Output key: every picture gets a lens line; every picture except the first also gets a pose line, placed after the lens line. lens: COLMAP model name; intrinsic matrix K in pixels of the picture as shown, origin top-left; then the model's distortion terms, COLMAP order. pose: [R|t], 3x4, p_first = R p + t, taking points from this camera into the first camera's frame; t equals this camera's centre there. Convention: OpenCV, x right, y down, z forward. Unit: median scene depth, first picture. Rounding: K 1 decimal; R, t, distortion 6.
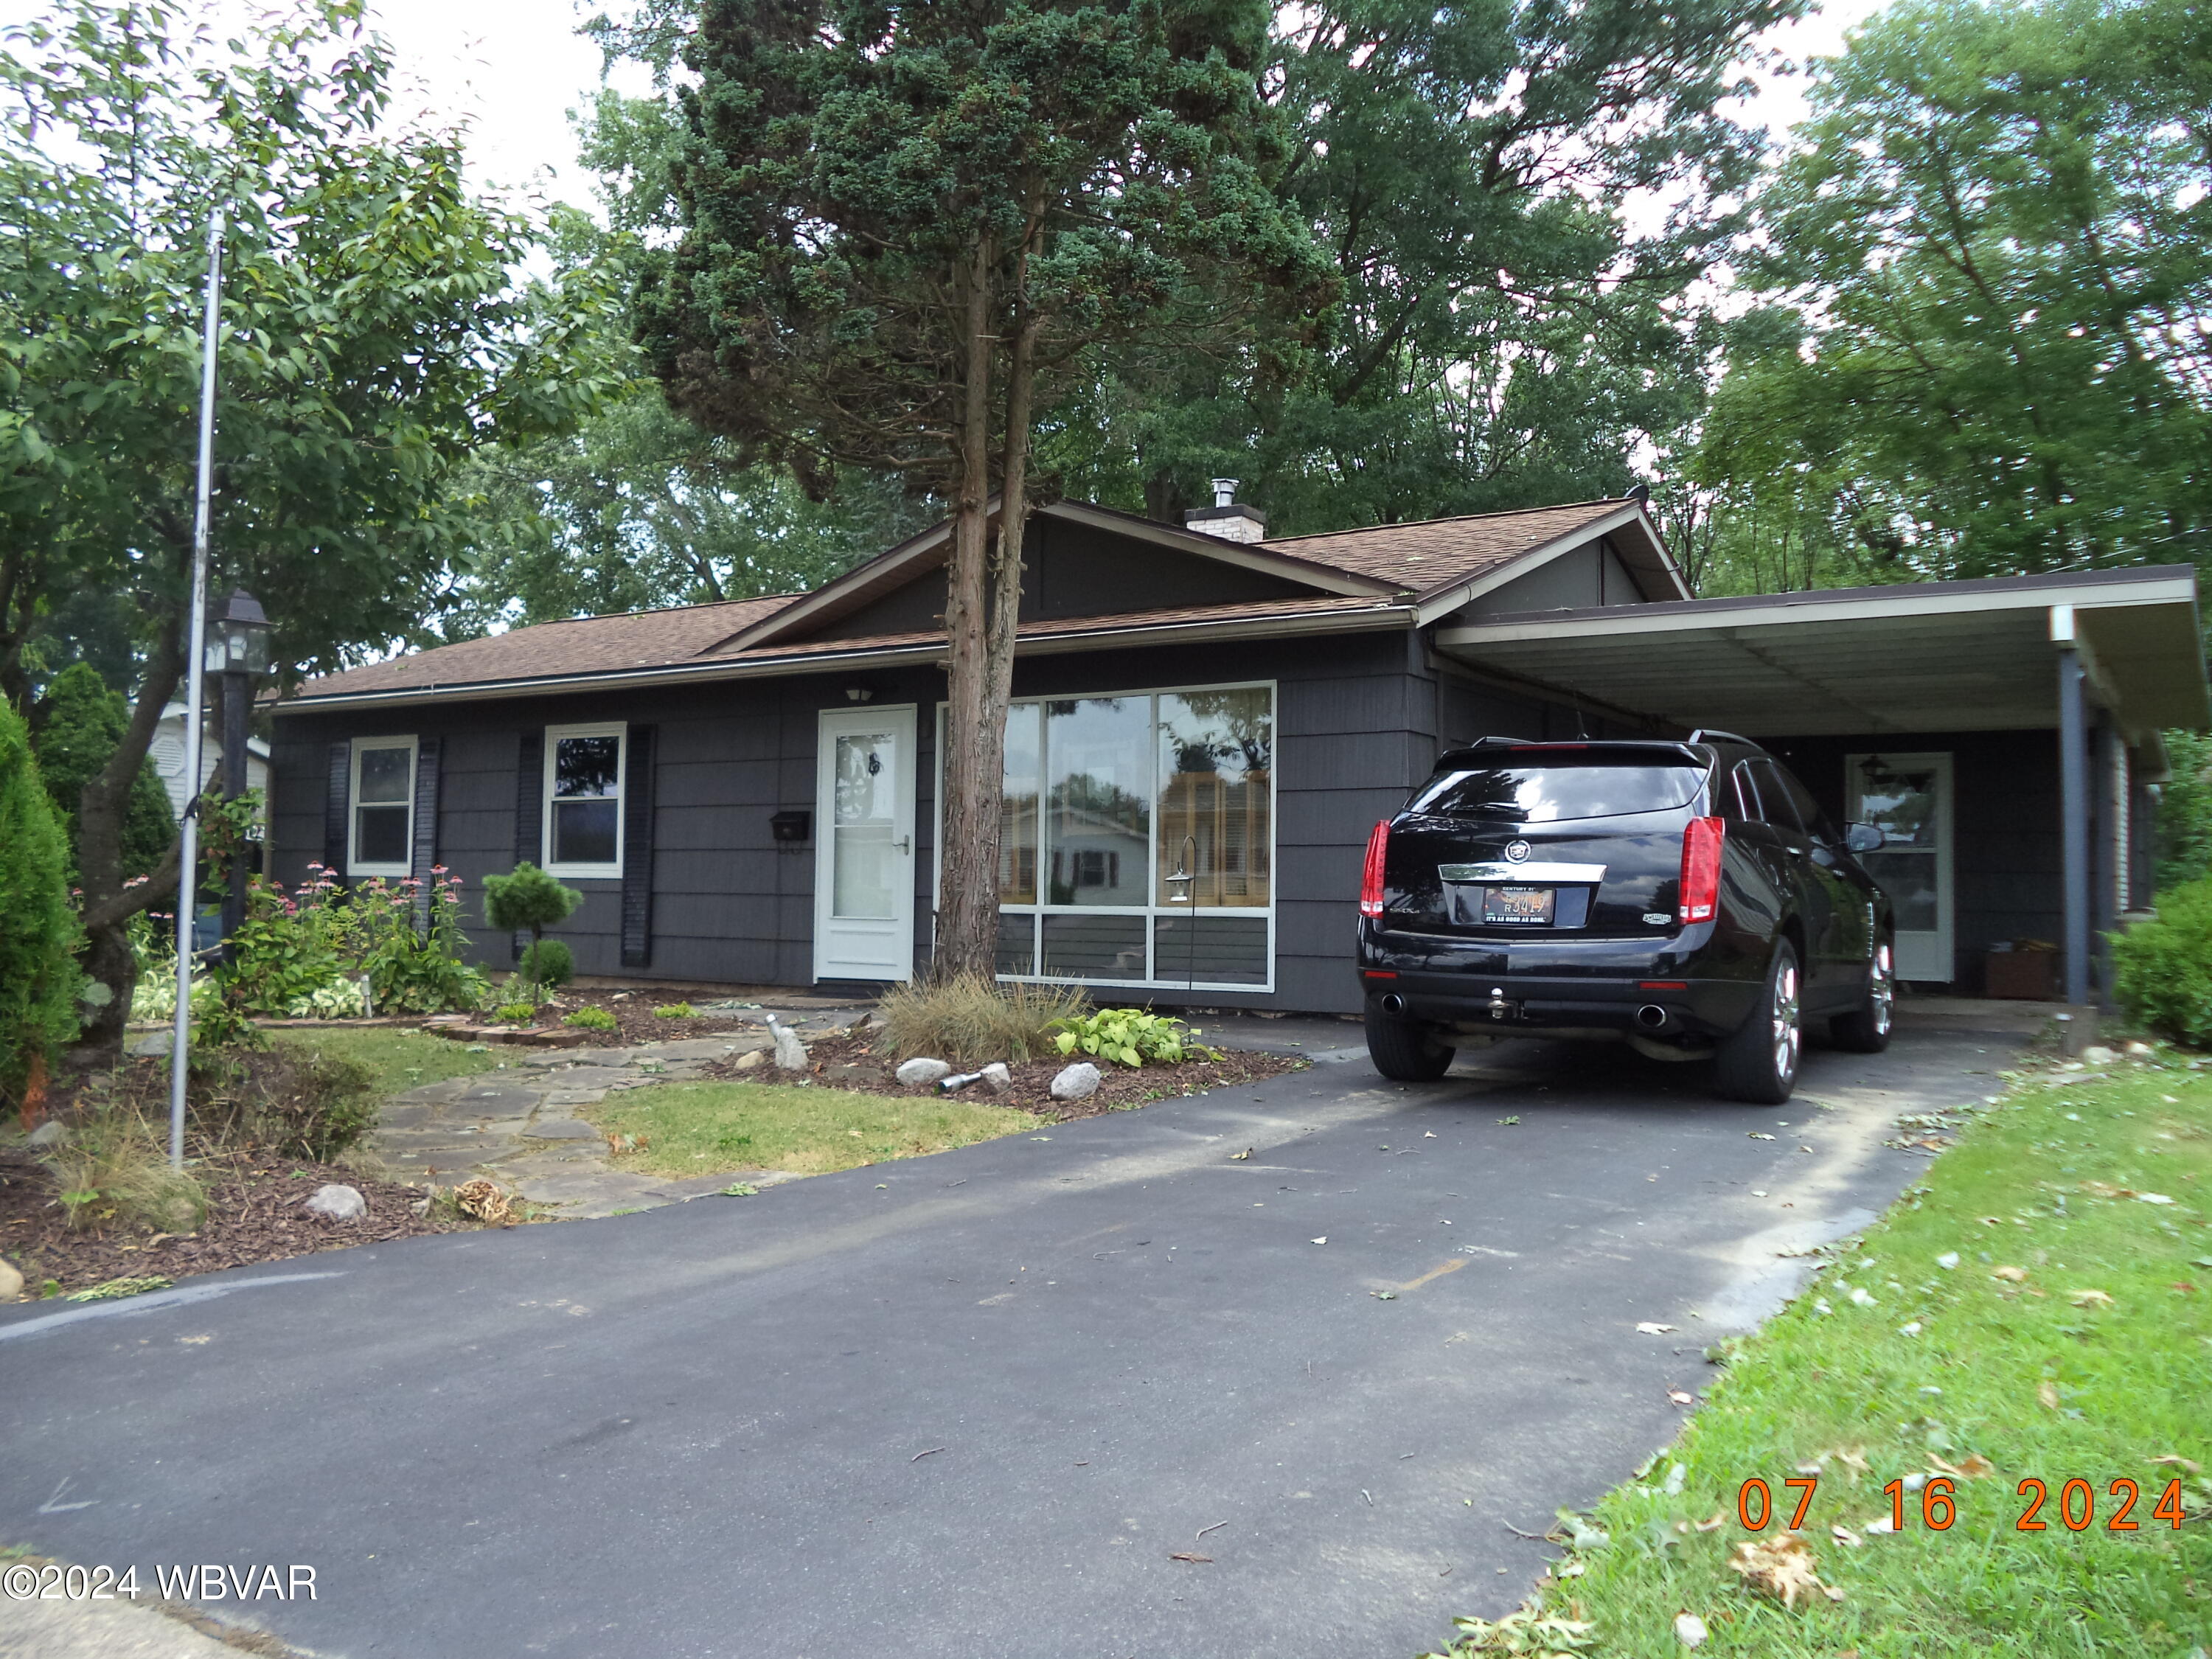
lens RADIAL K [[1796.5, 0, 1116.6], [0, 1796.5, 821.7], [0, 0, 1]] dist [-0.024679, -0.000094]
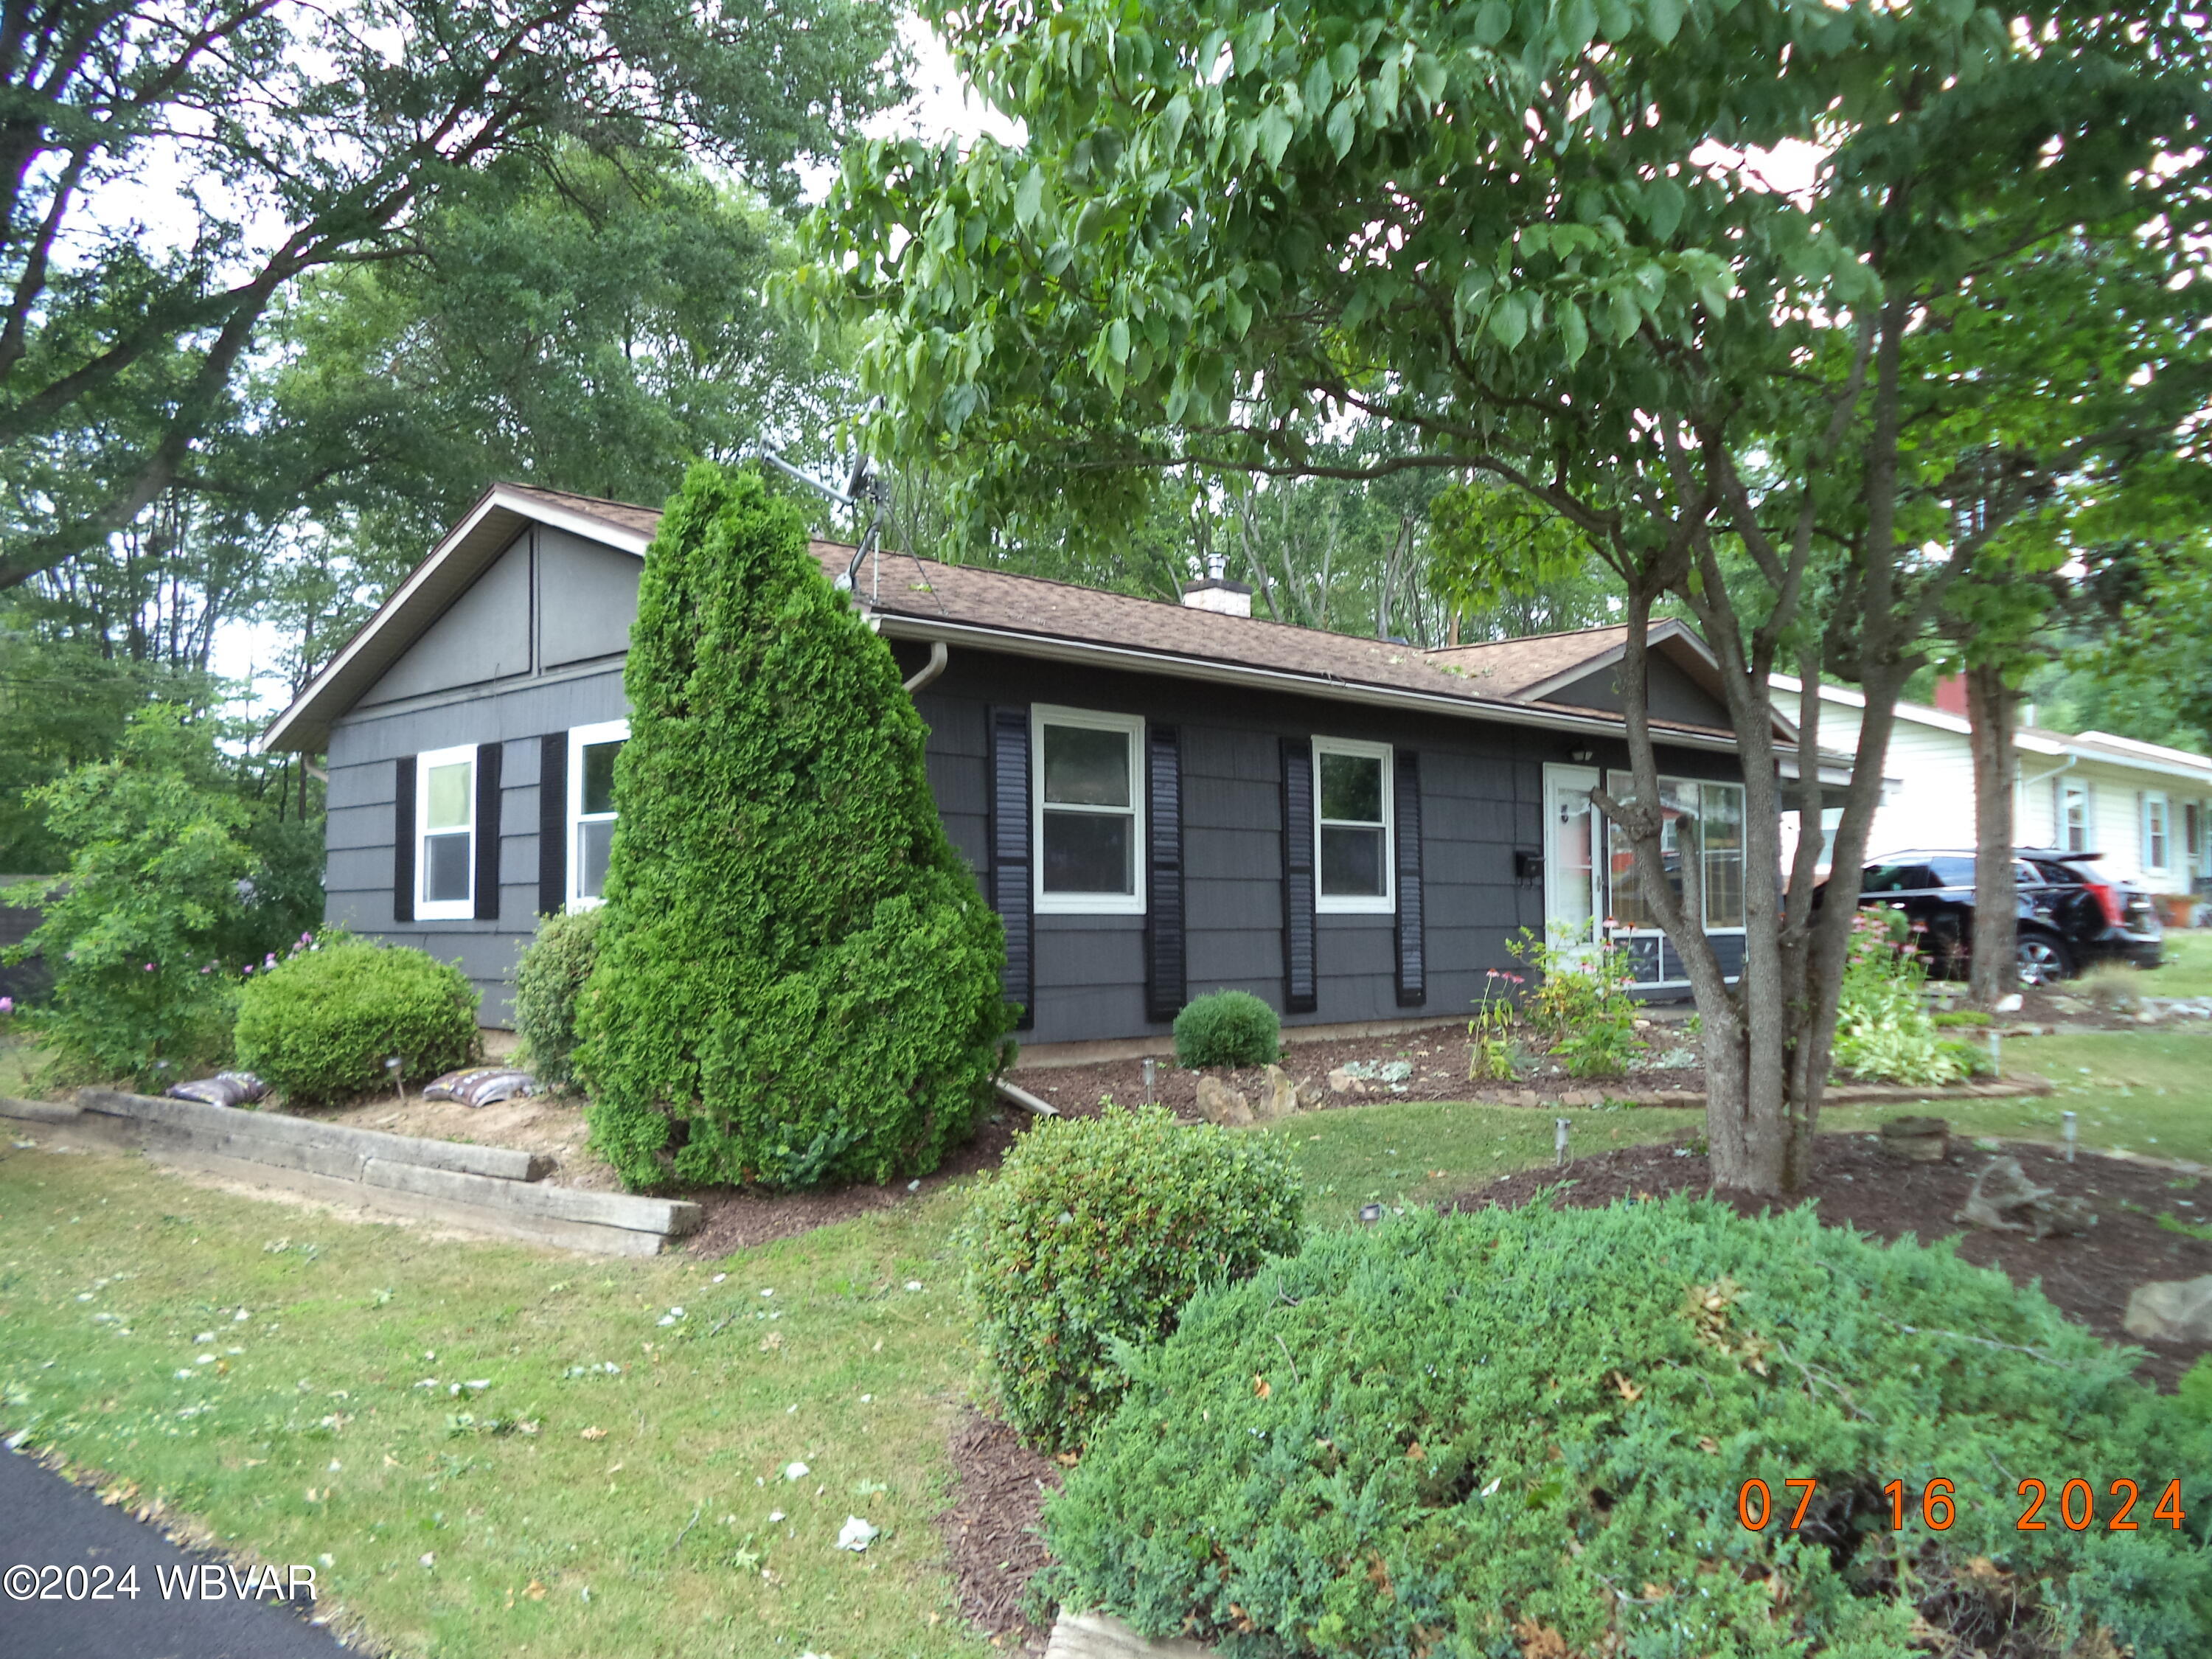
lens RADIAL K [[1796.5, 0, 1104.8], [0, 1796.5, 832.3], [0, 0, 1]] dist [-0.024679, -0.000094]
pose [[0.186401, 0.031432, 0.981971, -1.234210], [-0.032215, 0.999146, -0.025866, 0.018831], [-0.981945, -0.026813, 0.187255, 0.986566]]
